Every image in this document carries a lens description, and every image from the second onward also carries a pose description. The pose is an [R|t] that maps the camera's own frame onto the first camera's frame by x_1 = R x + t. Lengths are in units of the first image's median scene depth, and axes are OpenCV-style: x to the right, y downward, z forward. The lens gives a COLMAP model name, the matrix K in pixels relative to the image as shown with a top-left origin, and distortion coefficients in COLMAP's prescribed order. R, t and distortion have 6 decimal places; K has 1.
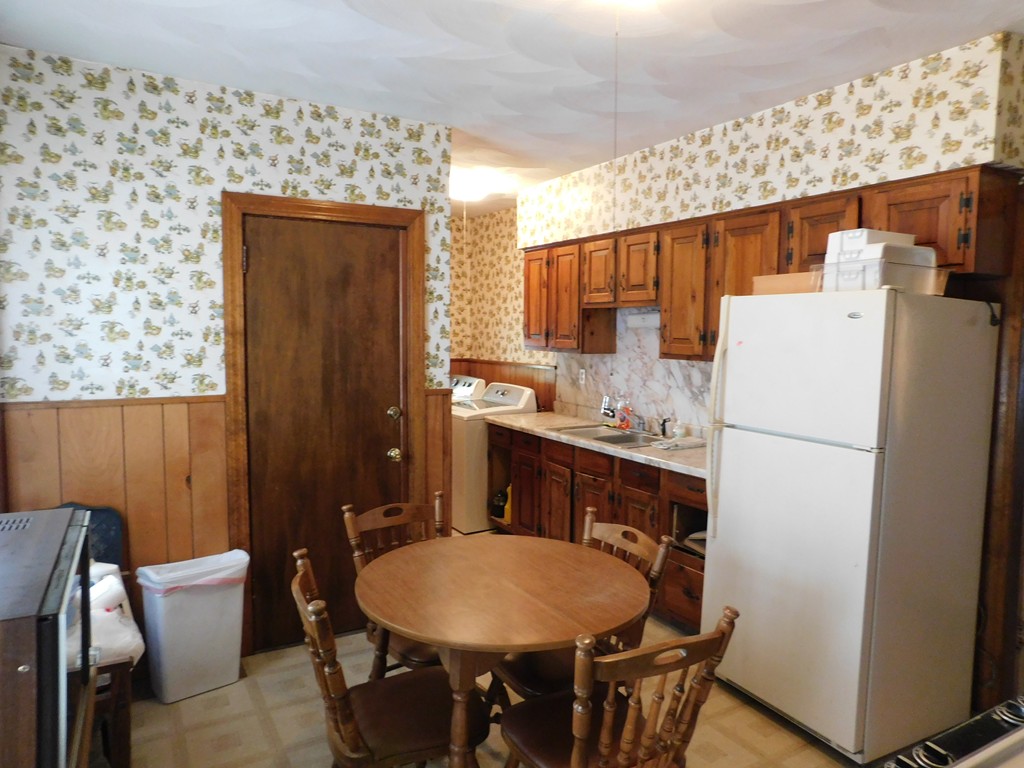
lens RADIAL K [[672.3, 0, 507.9], [0, 672.3, 387.3], [0, 0, 1]] dist [-0.023816, 0.022672]
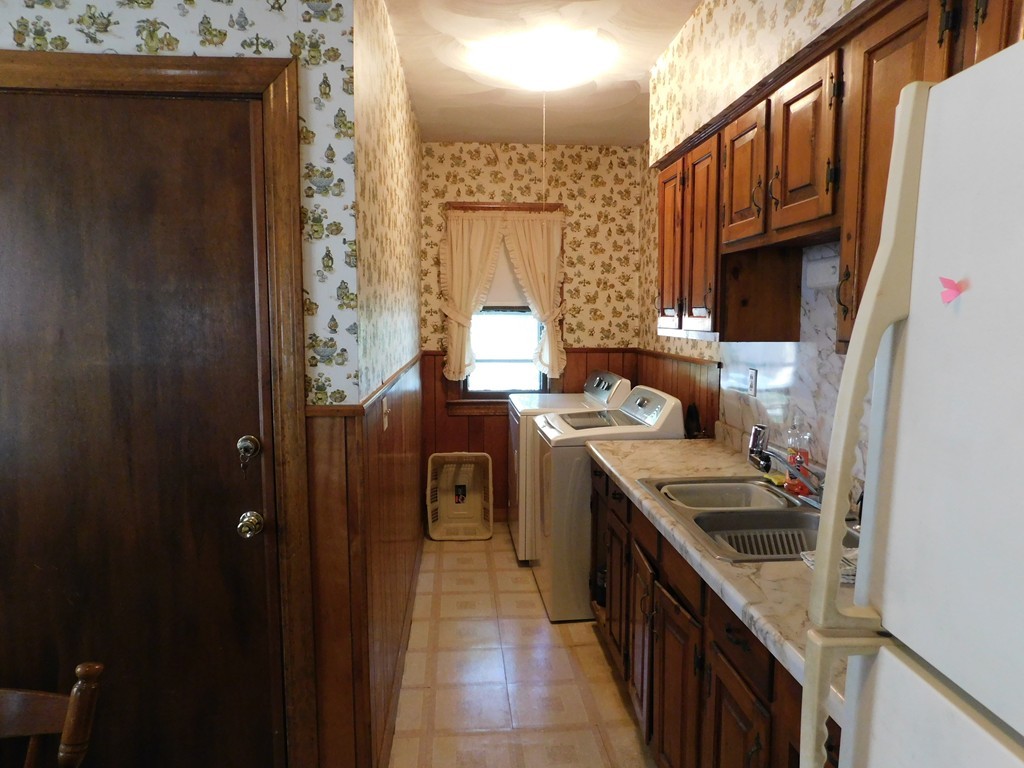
lens RADIAL K [[672.3, 0, 513.8], [0, 672.3, 378.5], [0, 0, 1]] dist [-0.023816, 0.022672]
pose [[0.903296, 0.031972, -0.427825, 0.246458], [-0.030096, 0.999485, 0.011151, -0.028321], [0.427962, 0.002803, 0.903793, 0.592120]]
